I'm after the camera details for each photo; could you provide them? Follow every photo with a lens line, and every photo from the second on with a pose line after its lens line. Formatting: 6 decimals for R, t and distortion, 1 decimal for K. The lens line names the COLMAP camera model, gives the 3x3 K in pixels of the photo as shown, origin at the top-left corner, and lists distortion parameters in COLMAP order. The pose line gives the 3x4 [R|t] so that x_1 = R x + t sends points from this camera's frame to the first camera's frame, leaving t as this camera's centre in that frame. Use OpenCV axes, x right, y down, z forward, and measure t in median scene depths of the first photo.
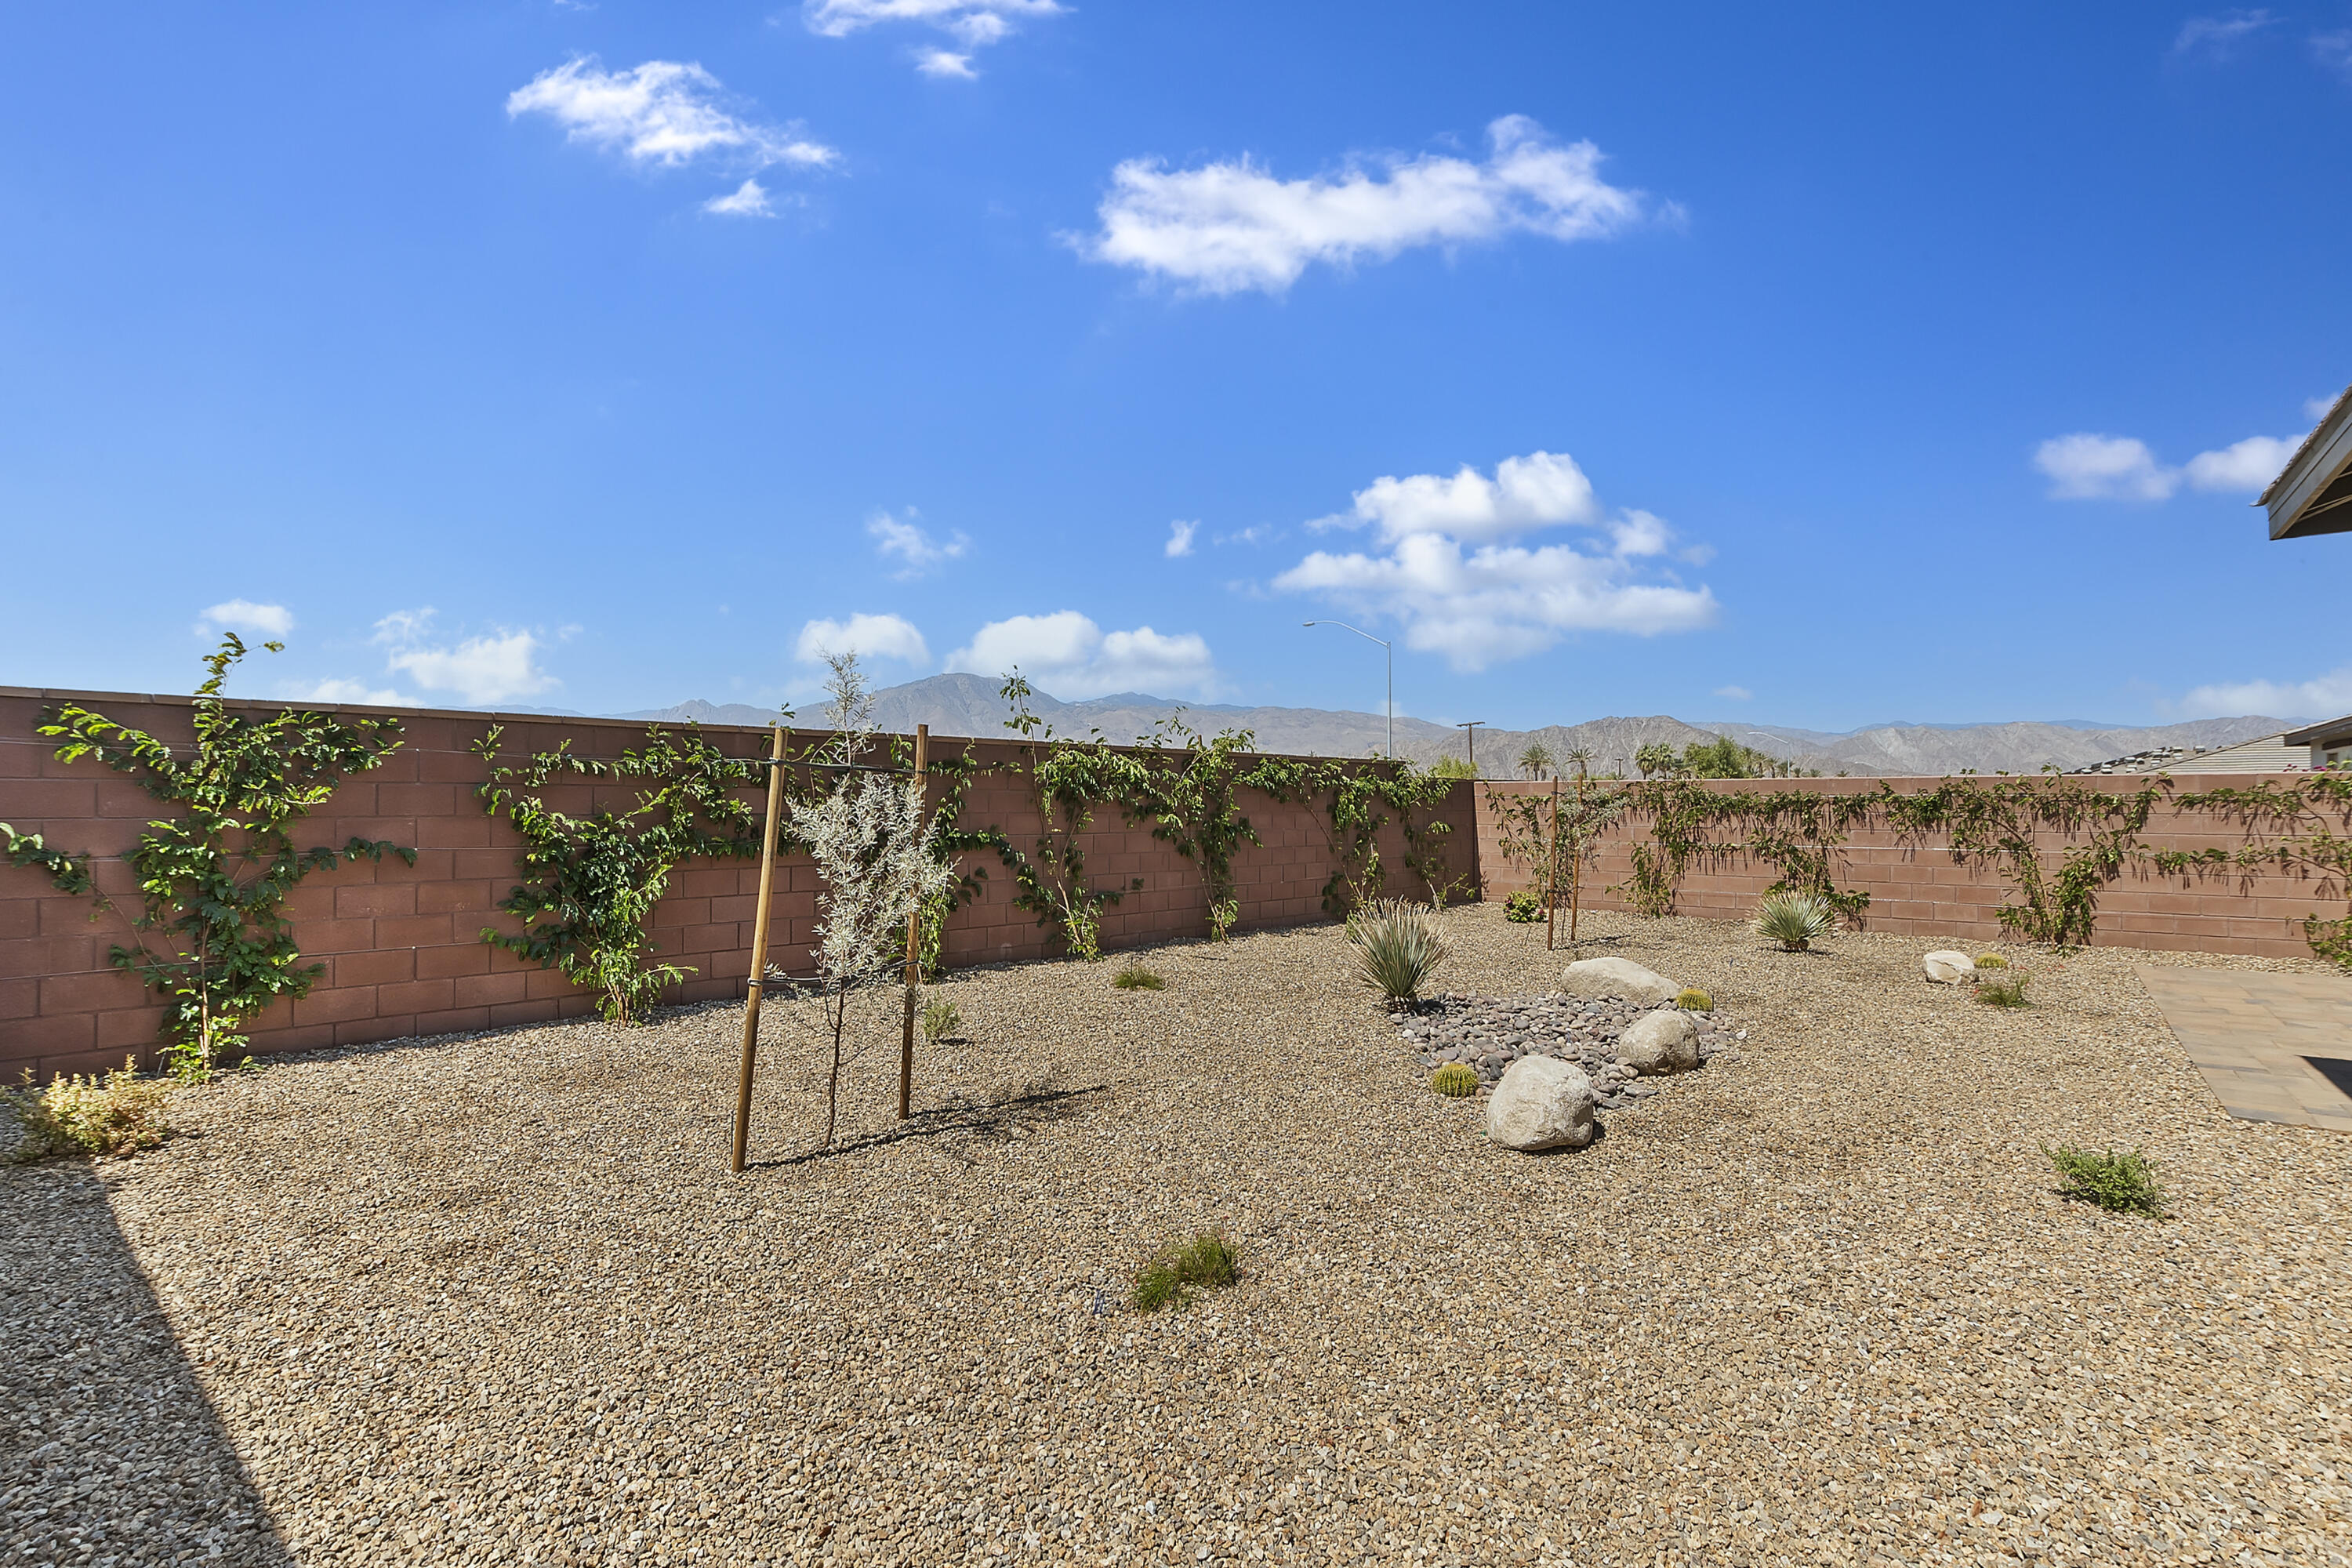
lens RADIAL K [[1025.7, 0, 1173.4], [0, 1025.7, 793.0], [0, 0, 1]] dist [-0.014987, 0.000194]
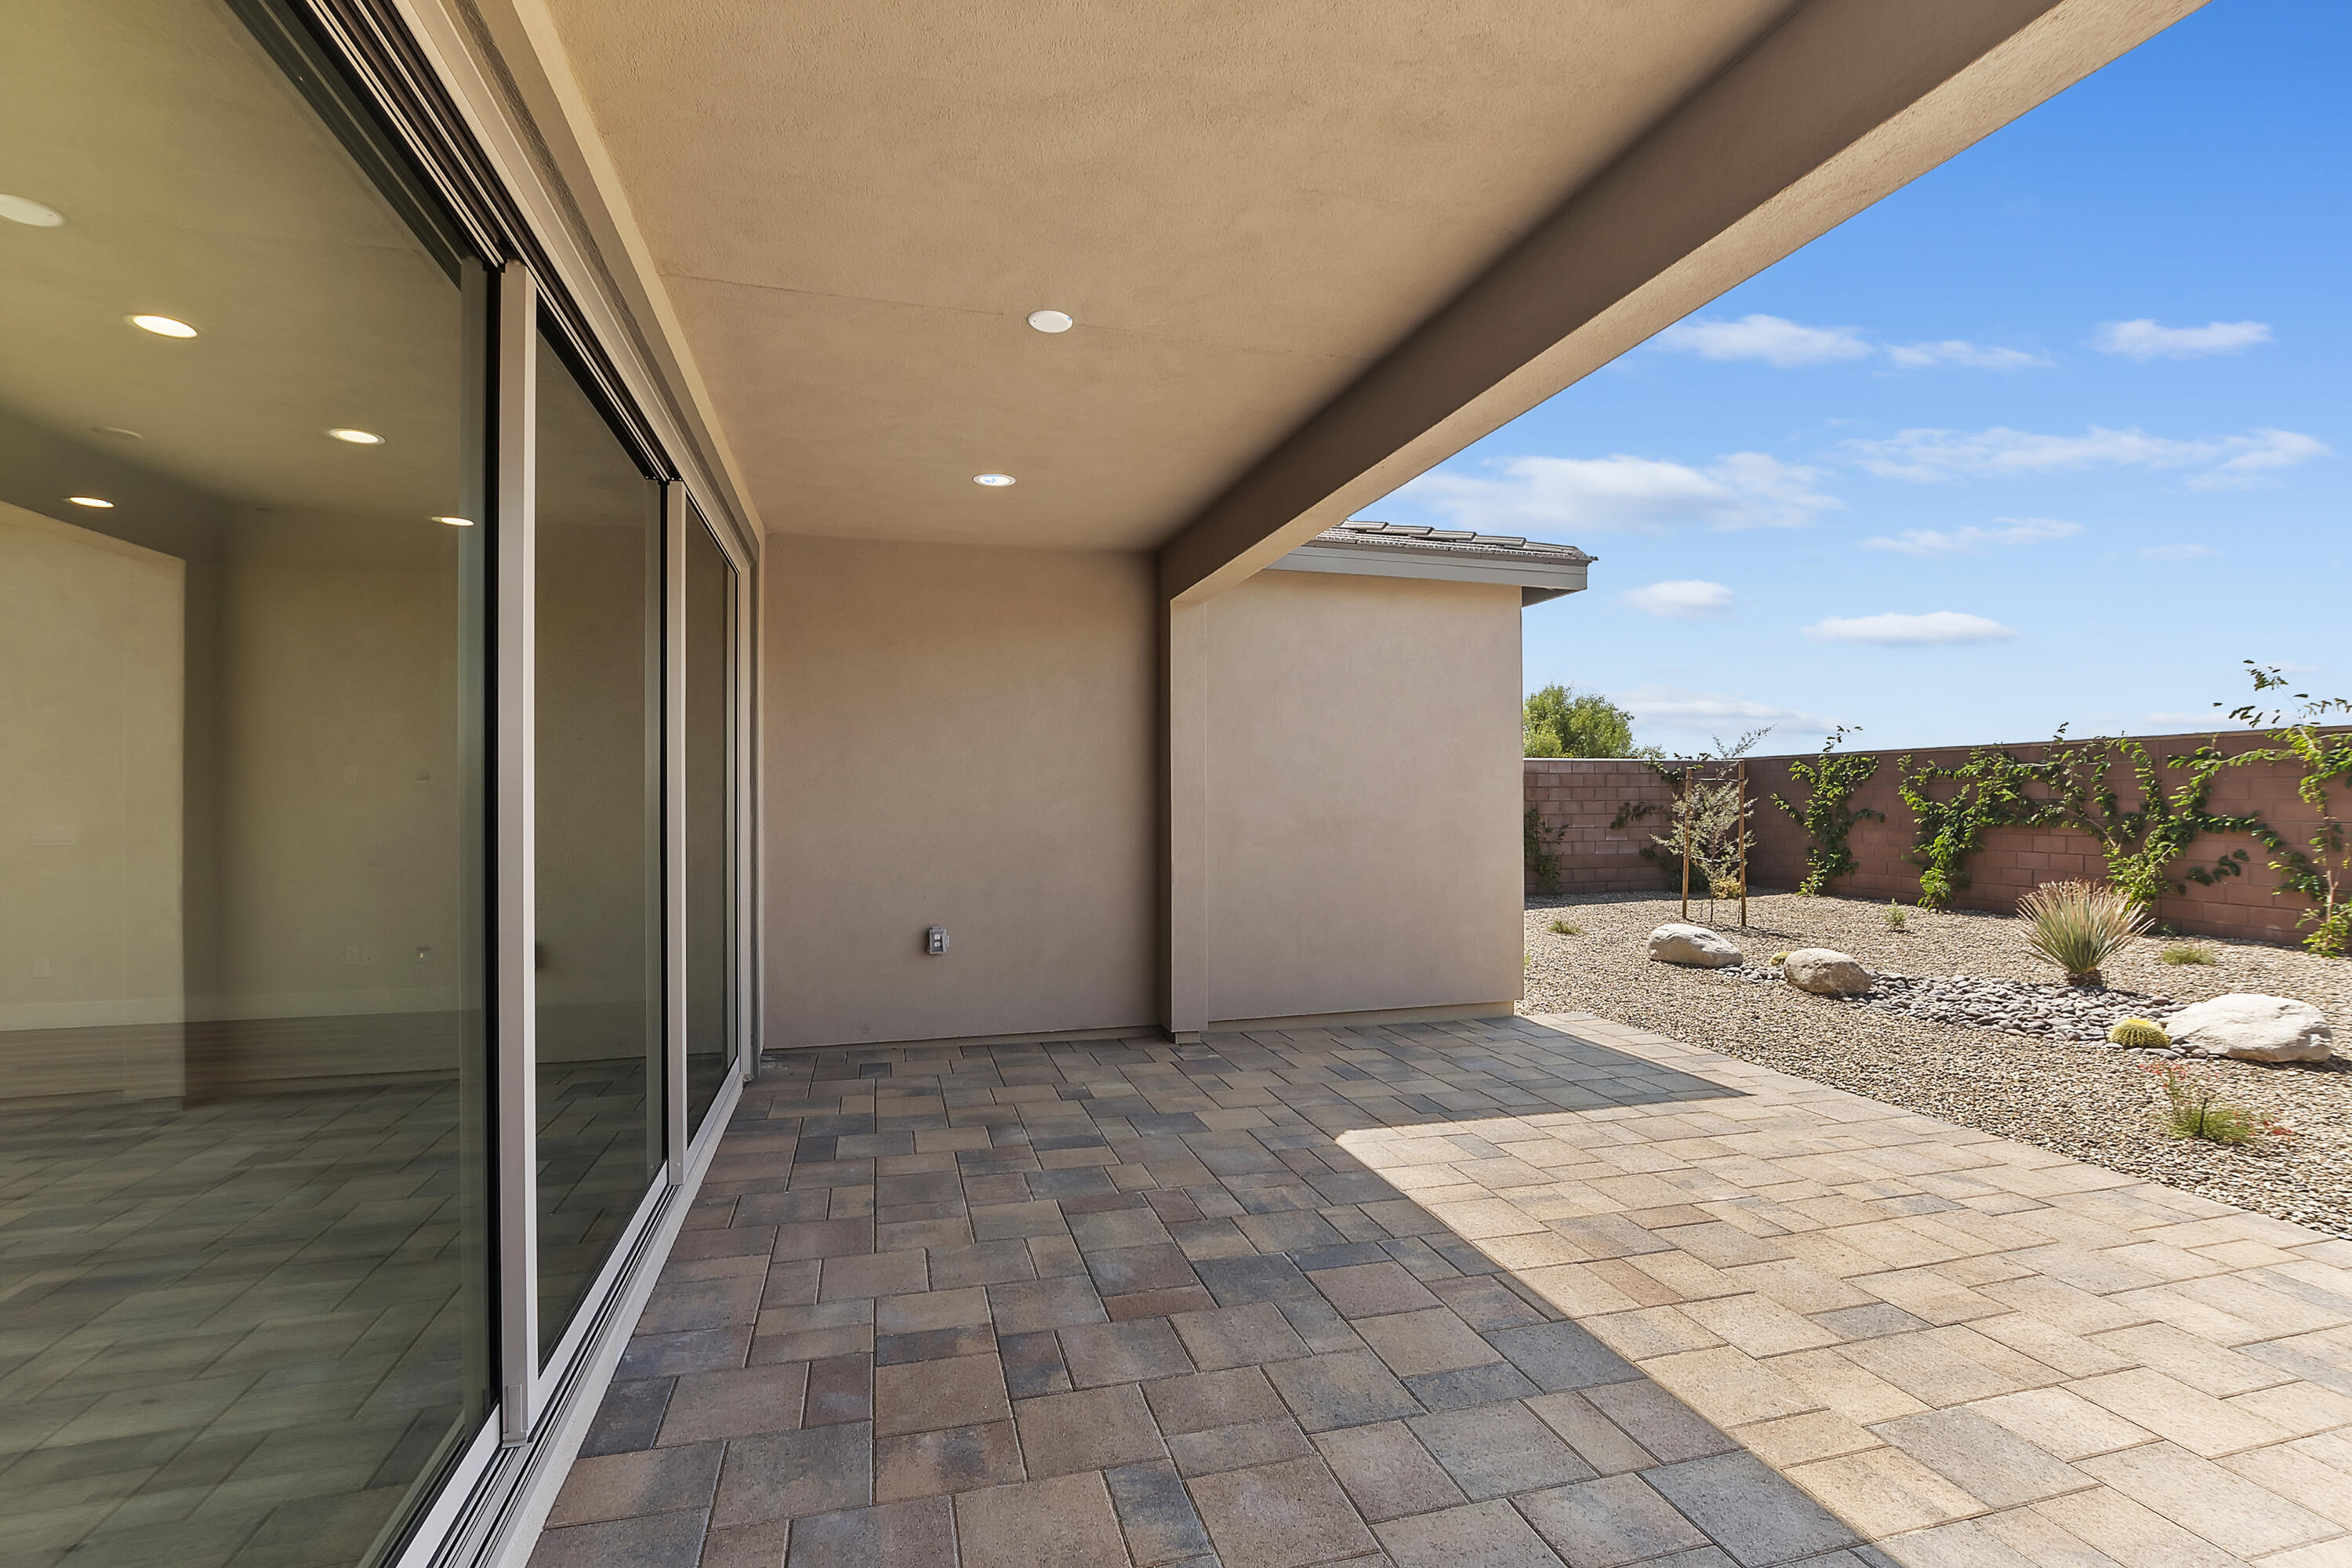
lens RADIAL K [[1025.7, 0, 1173.4], [0, 1025.7, 793.0], [0, 0, 1]] dist [-0.014987, 0.000194]
pose [[-0.583617, -0.004718, -0.812015, 1.133890], [0.012382, 0.999815, -0.014708, 0.013054], [0.811935, -0.018639, -0.583451, 0.613514]]
